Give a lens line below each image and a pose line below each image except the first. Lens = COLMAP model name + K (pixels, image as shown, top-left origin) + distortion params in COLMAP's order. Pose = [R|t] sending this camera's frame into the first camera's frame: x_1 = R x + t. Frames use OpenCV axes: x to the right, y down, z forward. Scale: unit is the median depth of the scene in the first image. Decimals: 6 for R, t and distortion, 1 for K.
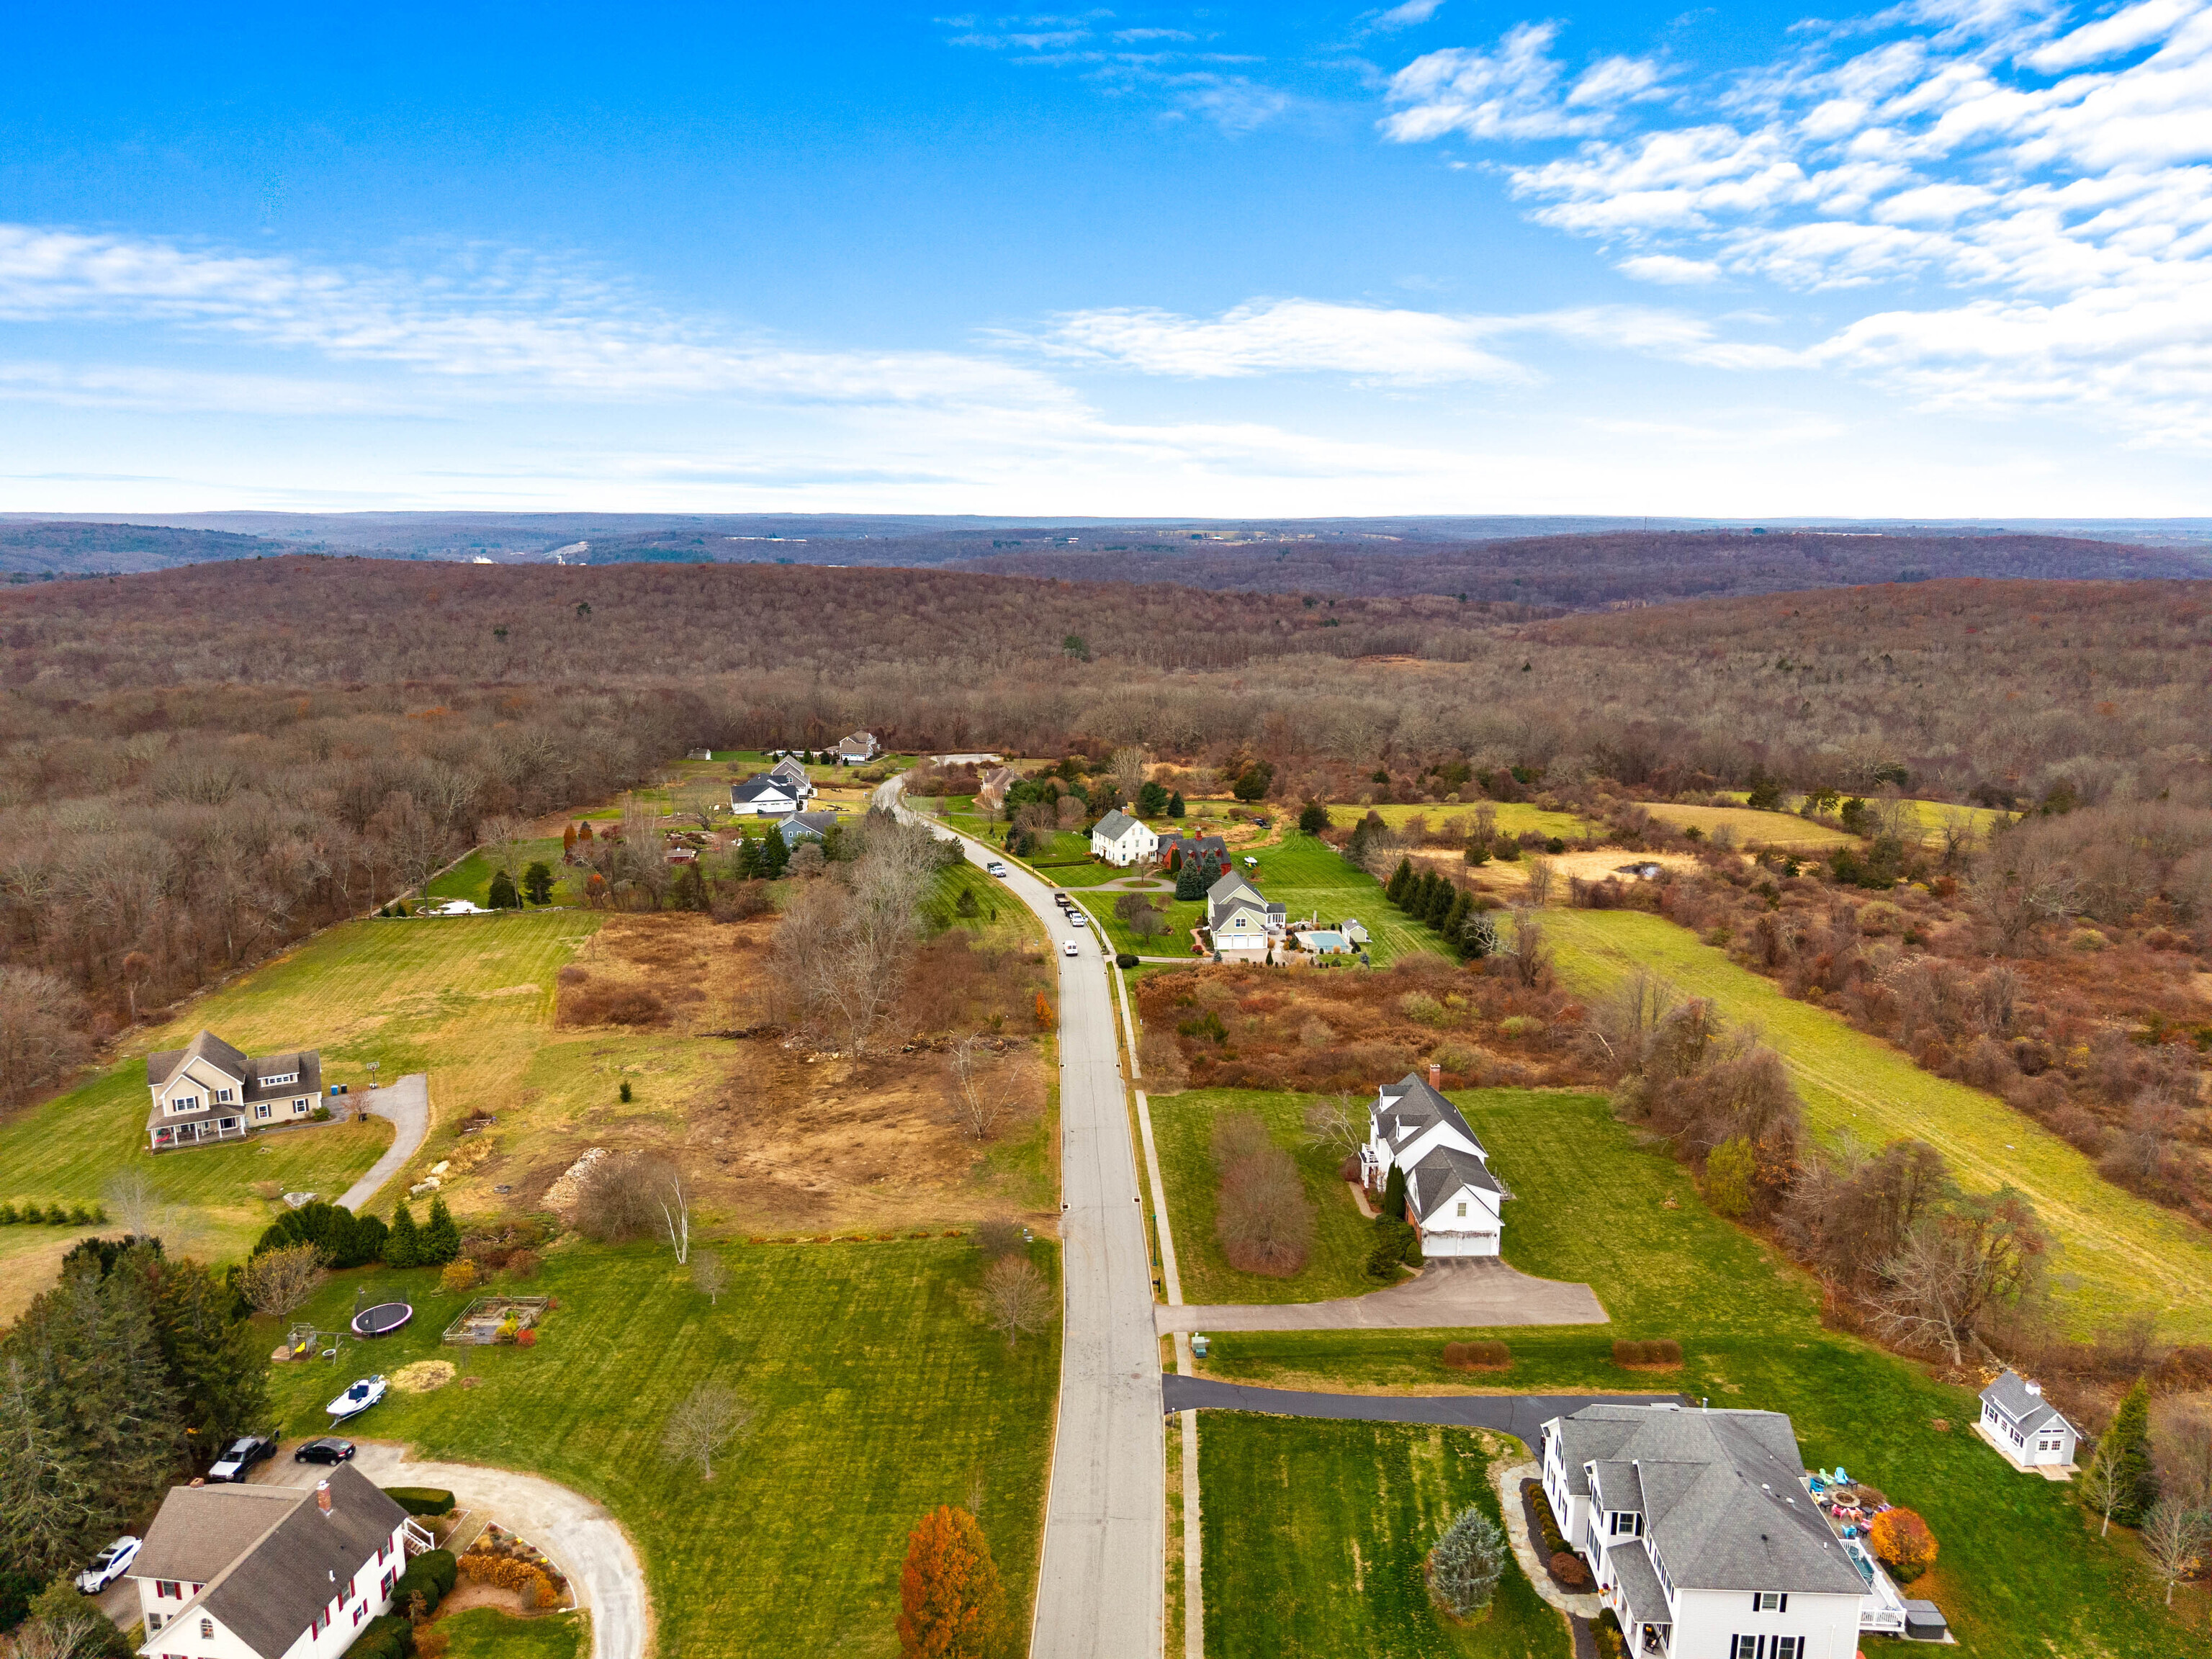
lens RADIAL K [[1480.4, 0, 1106.0], [0, 1480.4, 829.5], [0, 0, 1]] dist [0.020937, -0.016001]
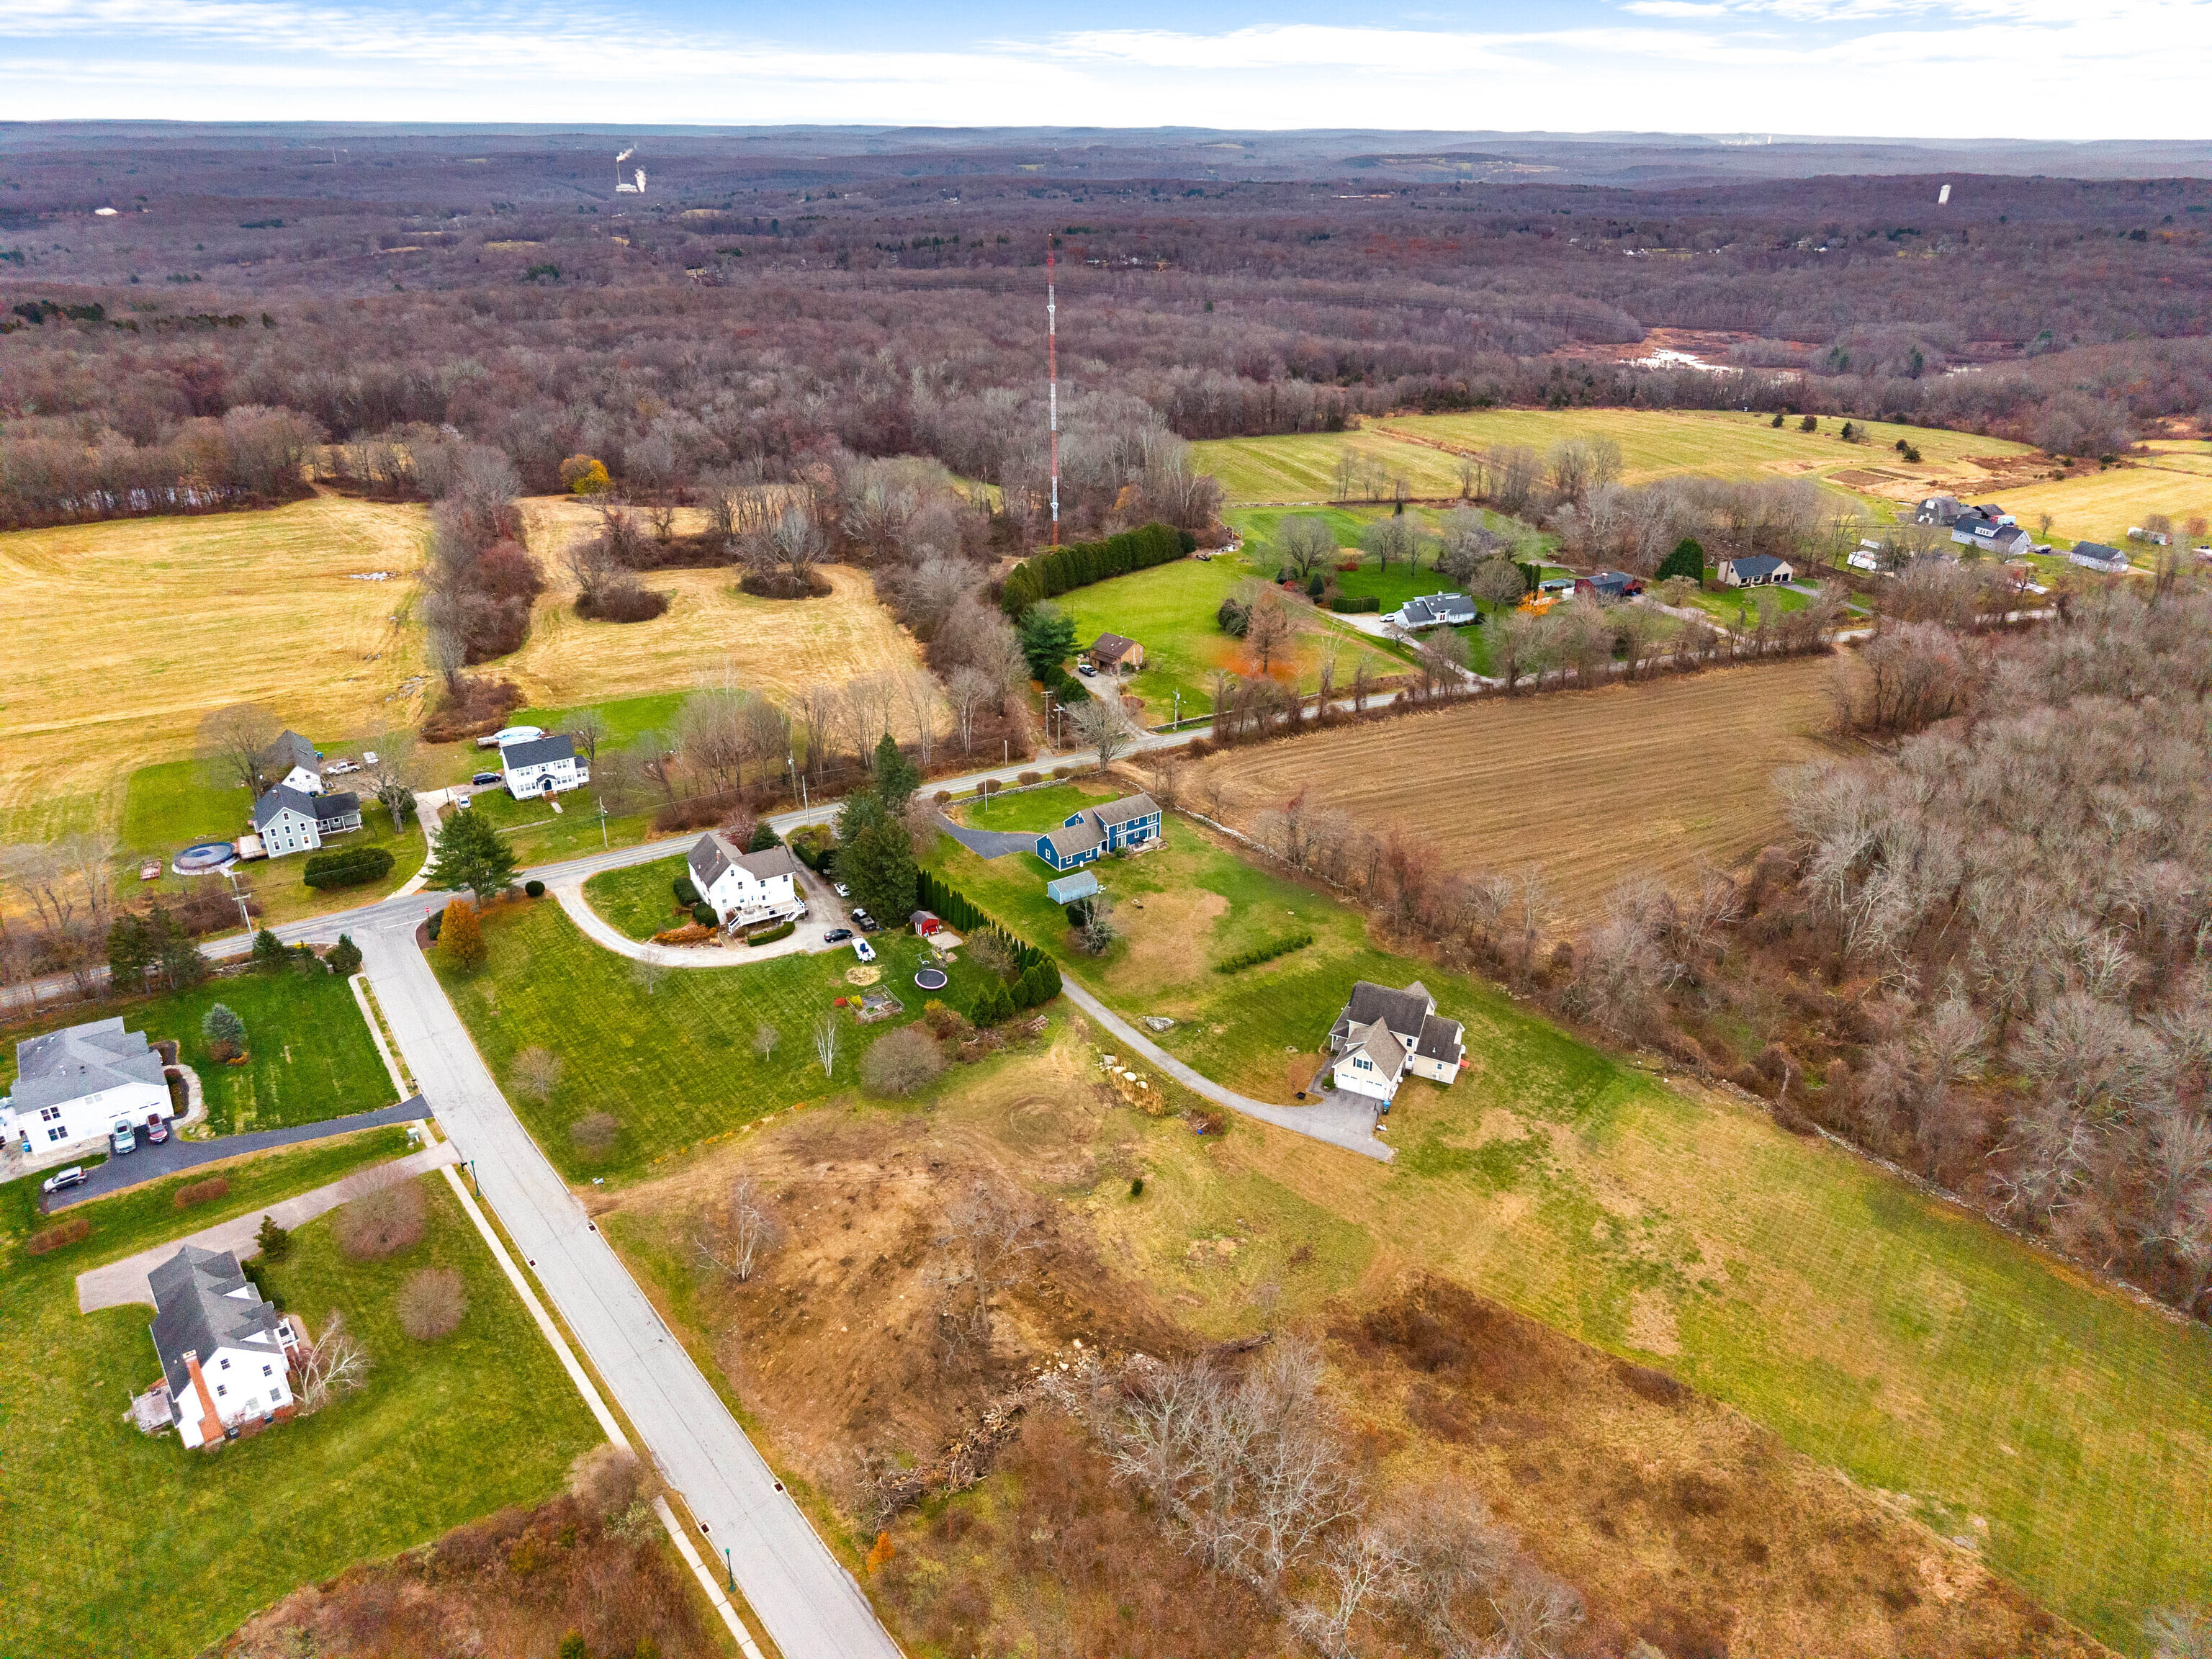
lens RADIAL K [[1475.3, 0, 1116.6], [0, 1475.3, 829.9], [0, 0, 1]] dist [0.046465, -0.061051]
pose [[-0.792695, 0.255424, -0.553528, 0.176130], [-0.138489, 0.808799, 0.571546, -0.594966], [0.593680, 0.529719, -0.605757, 1.516916]]
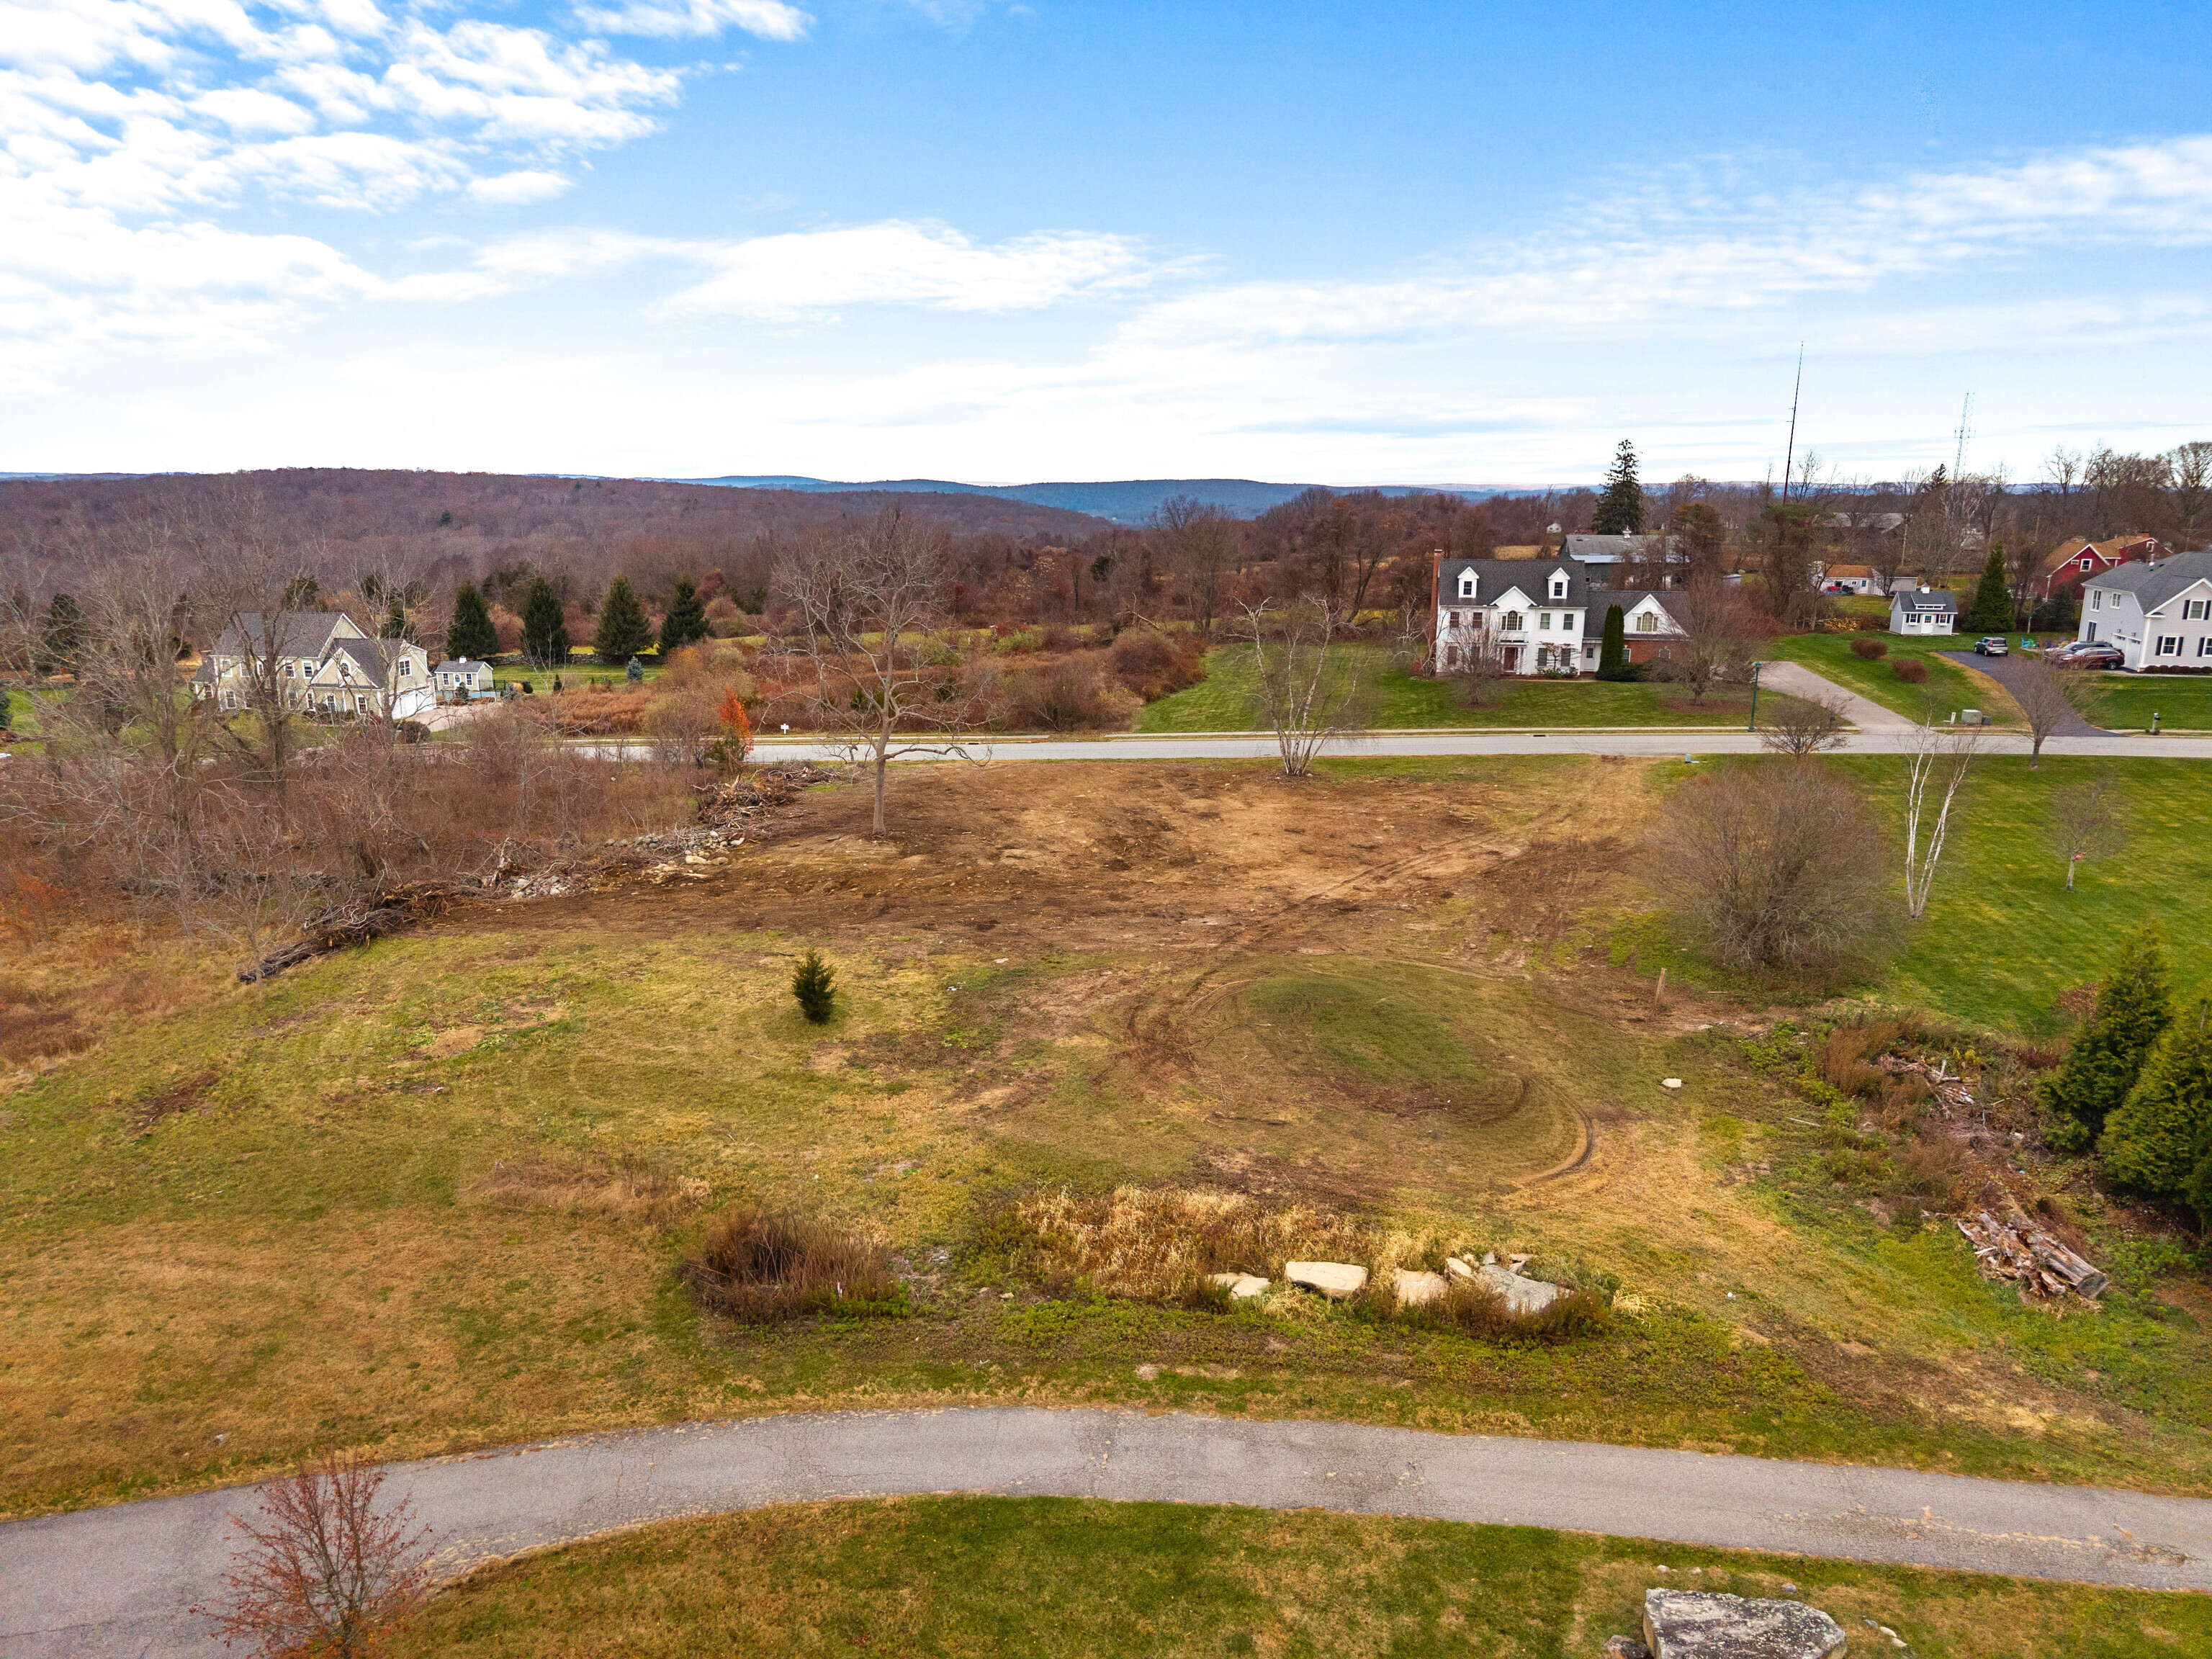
lens RADIAL K [[1475.3, 0, 1116.6], [0, 1475.3, 829.9], [0, 0, 1]] dist [0.046465, -0.061051]
pose [[0.200862, -0.226156, 0.953157, -0.611632], [0.204164, 0.961285, 0.185061, 0.105975], [-0.958108, 0.157428, 0.239259, 0.898594]]
